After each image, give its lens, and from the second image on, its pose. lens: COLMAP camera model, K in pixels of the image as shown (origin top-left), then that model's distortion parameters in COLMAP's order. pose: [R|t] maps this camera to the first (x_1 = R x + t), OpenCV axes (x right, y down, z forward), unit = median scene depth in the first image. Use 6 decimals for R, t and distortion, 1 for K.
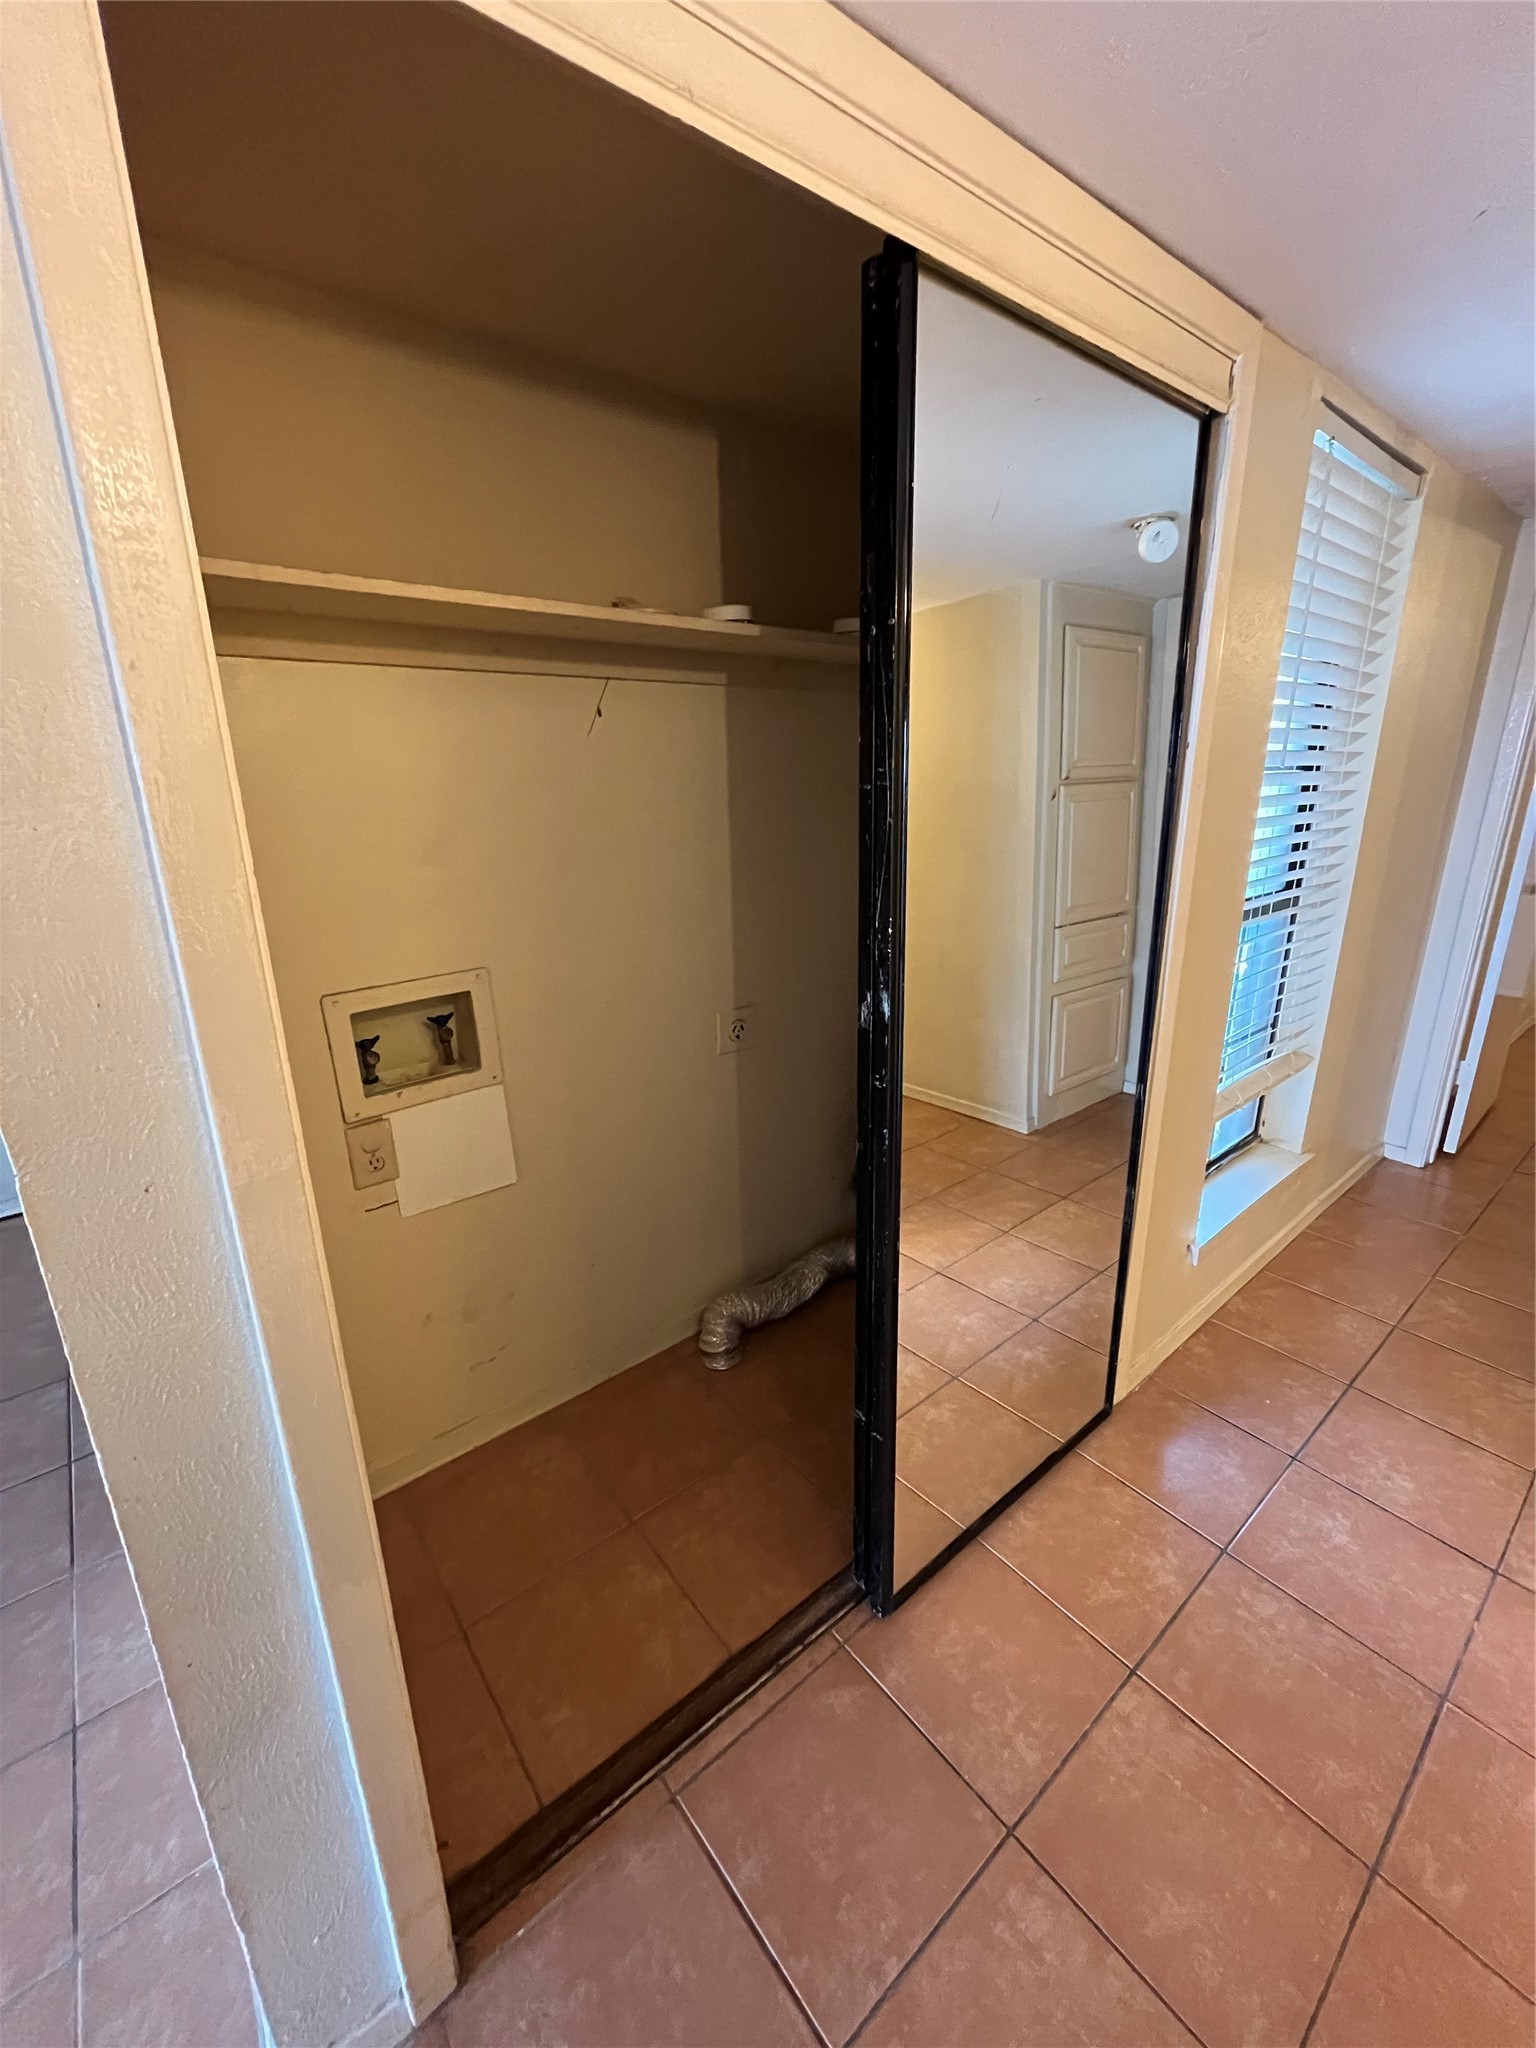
lens RADIAL K [[831.7, 0, 767.3], [0, 831.7, 1024.5], [0, 0, 1]] dist [-0.004287, 0.000982]
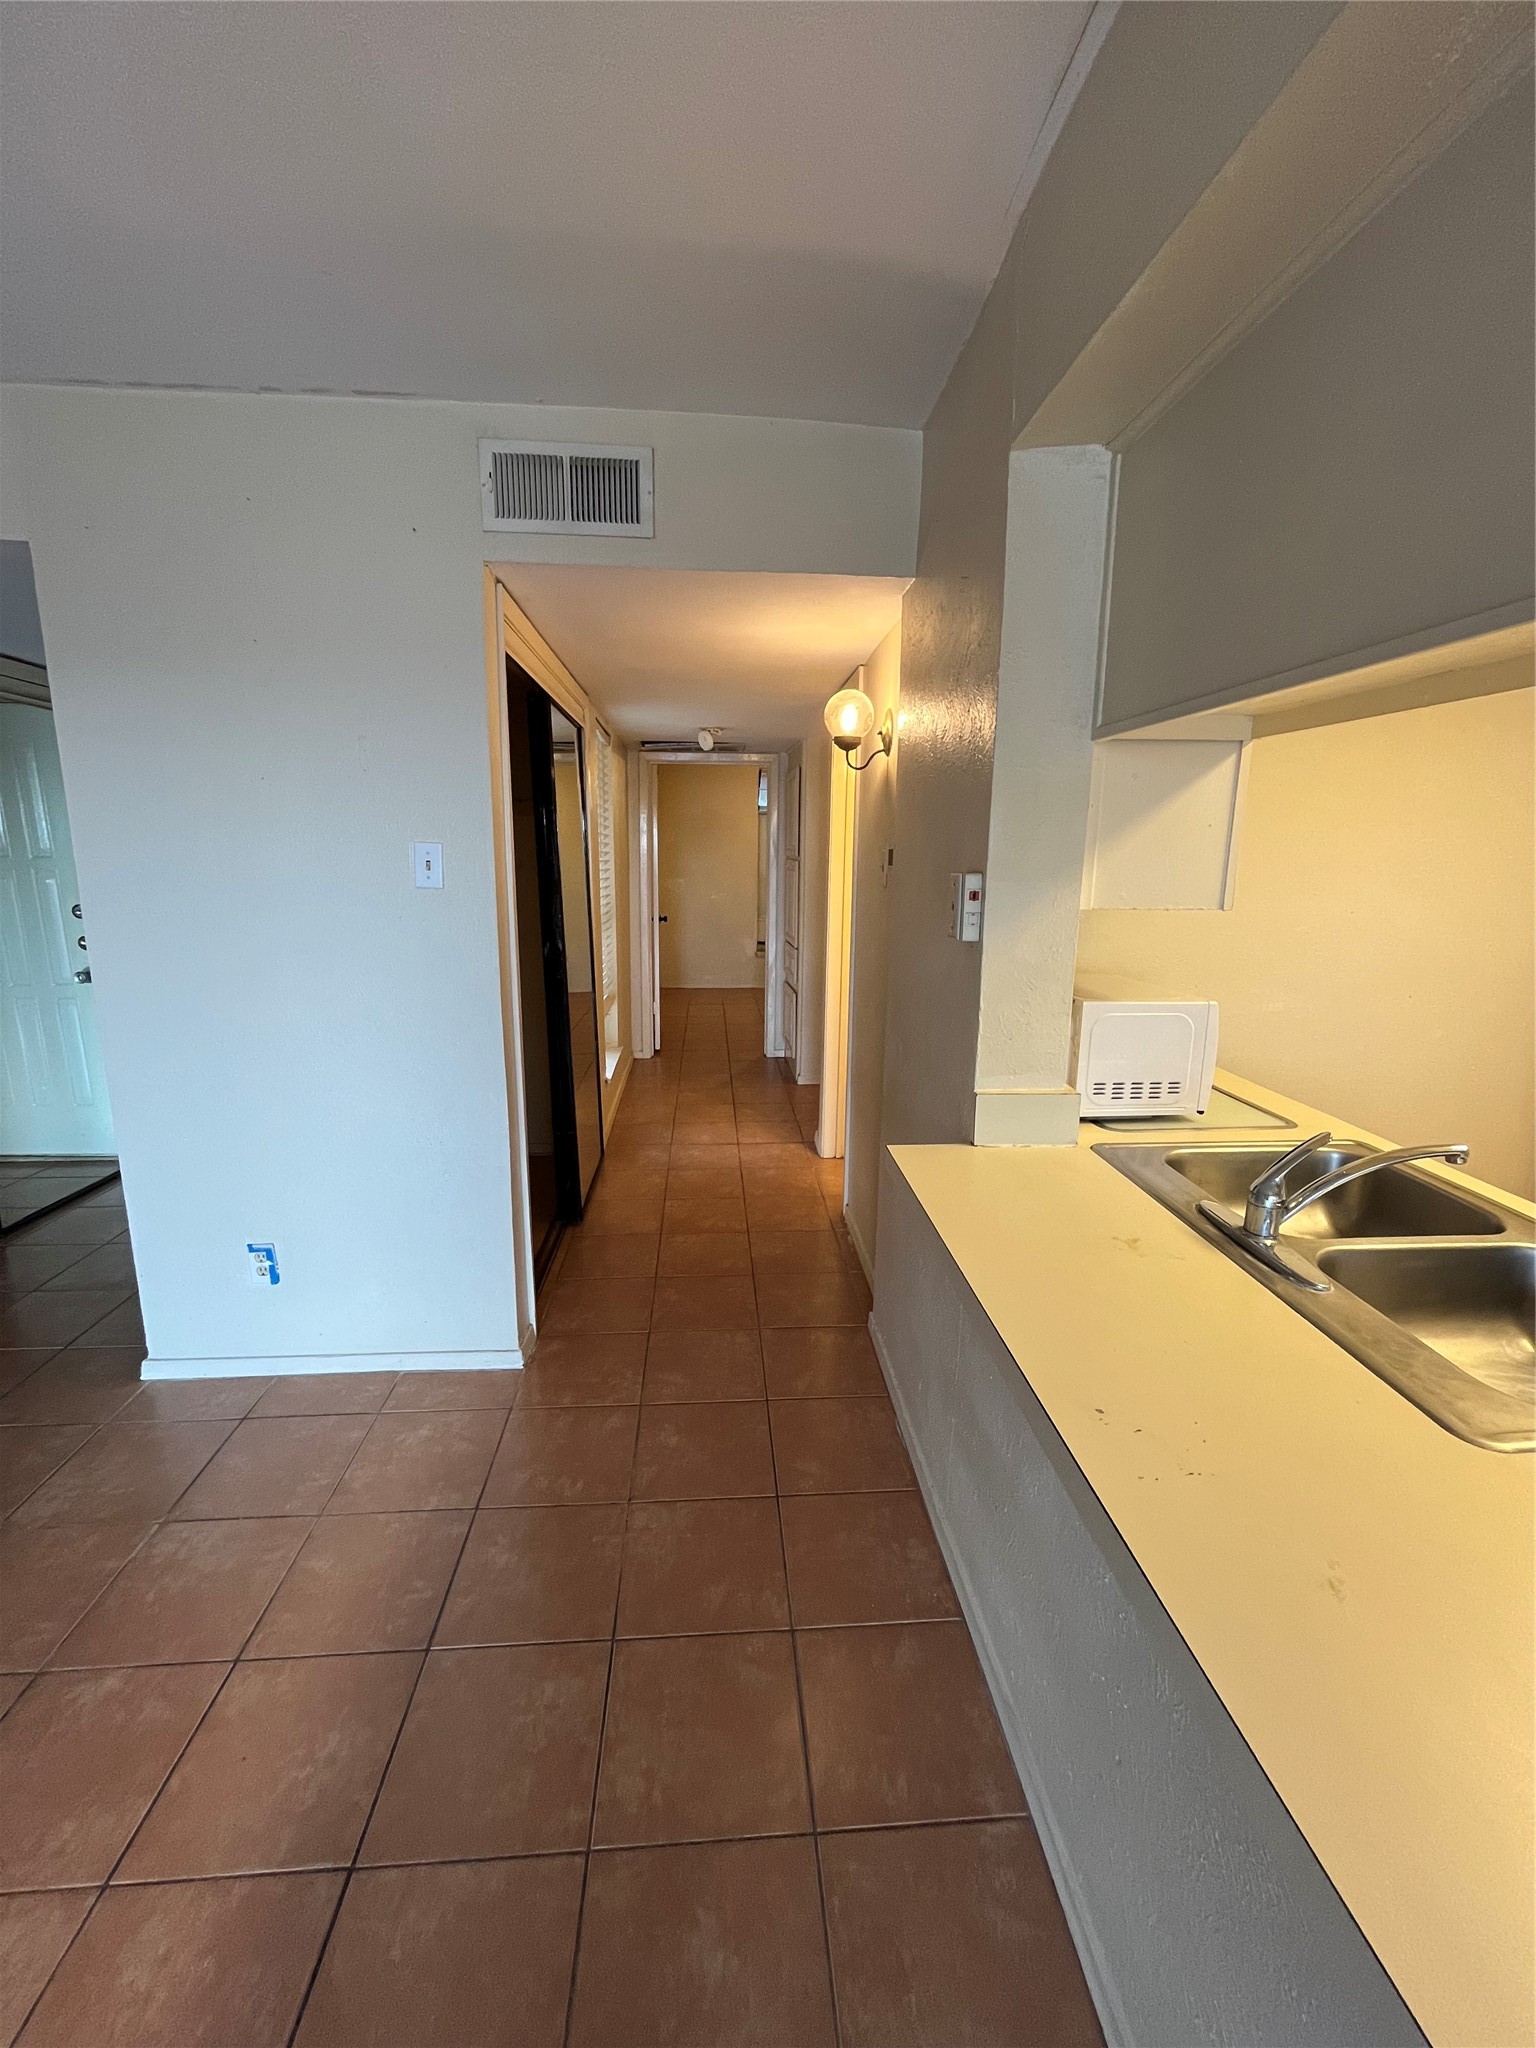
lens RADIAL K [[831.7, 0, 777.0], [0, 831.7, 1015.7], [0, 0, 1]] dist [-0.004287, 0.000982]
pose [[0.569278, -0.138237, 0.810440, -1.232262], [0.222809, 0.974813, 0.009766, 0.246841], [-0.791378, 0.175014, 0.585740, -0.797394]]
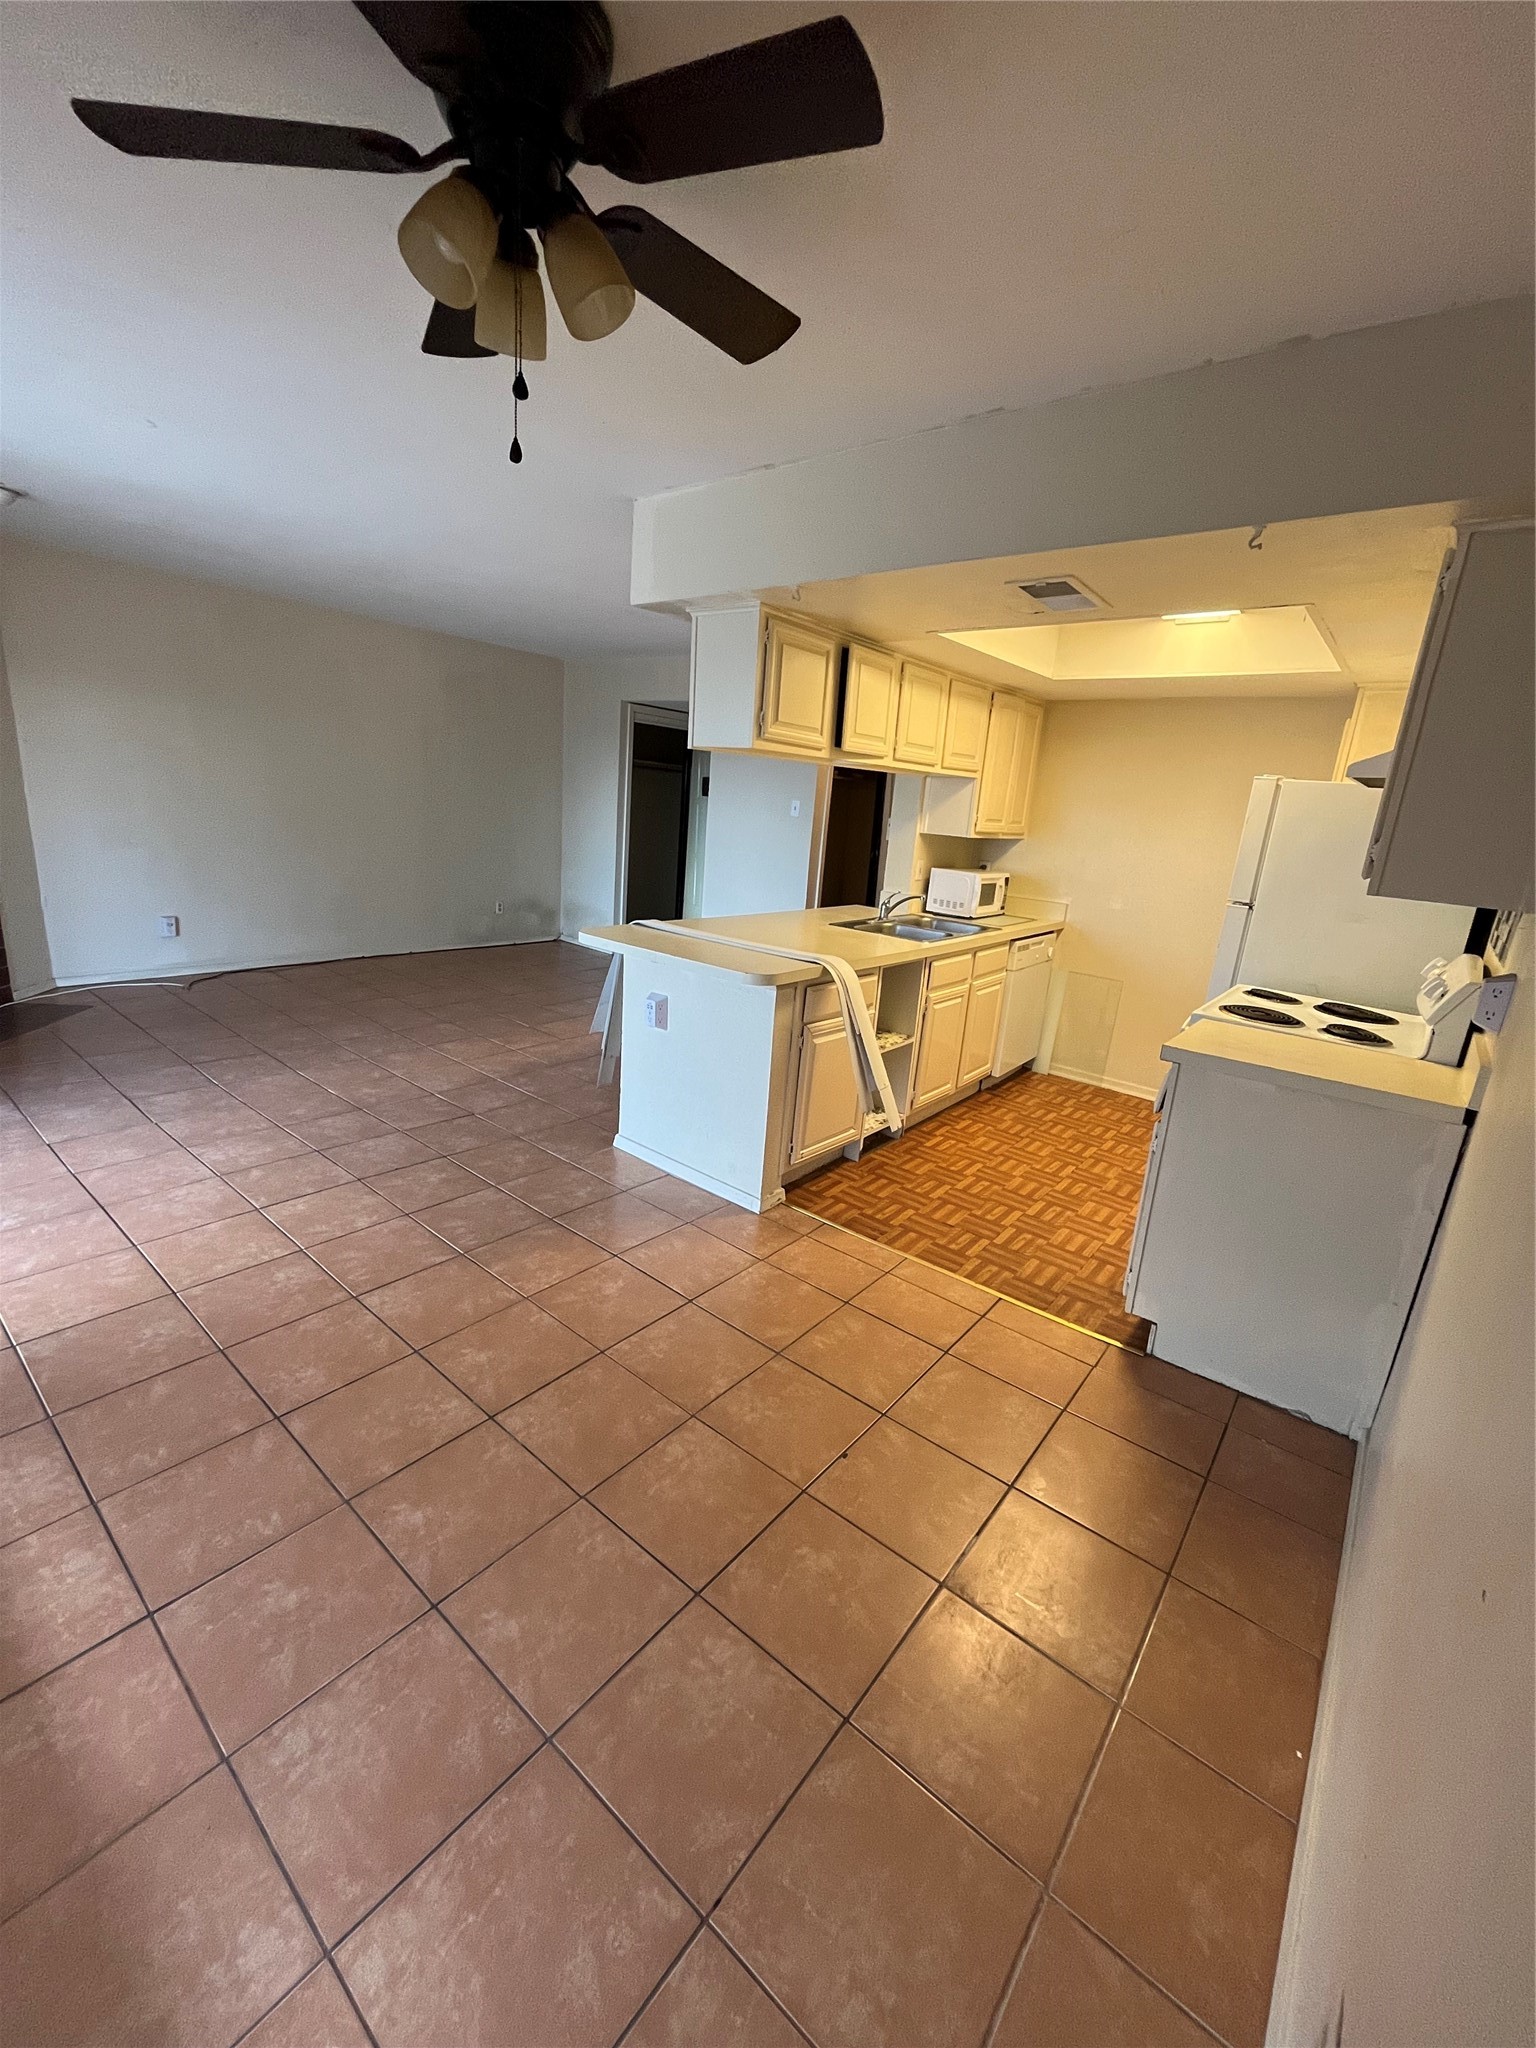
lens RADIAL K [[831.7, 0, 772.3], [0, 831.7, 1018.2], [0, 0, 1]] dist [-0.004287, 0.000982]
pose [[0.973126, 0.032946, 0.227905, -1.371170], [-0.026060, 0.999110, -0.033157, 1.009474], [-0.228794, 0.026327, 0.973119, -3.345264]]
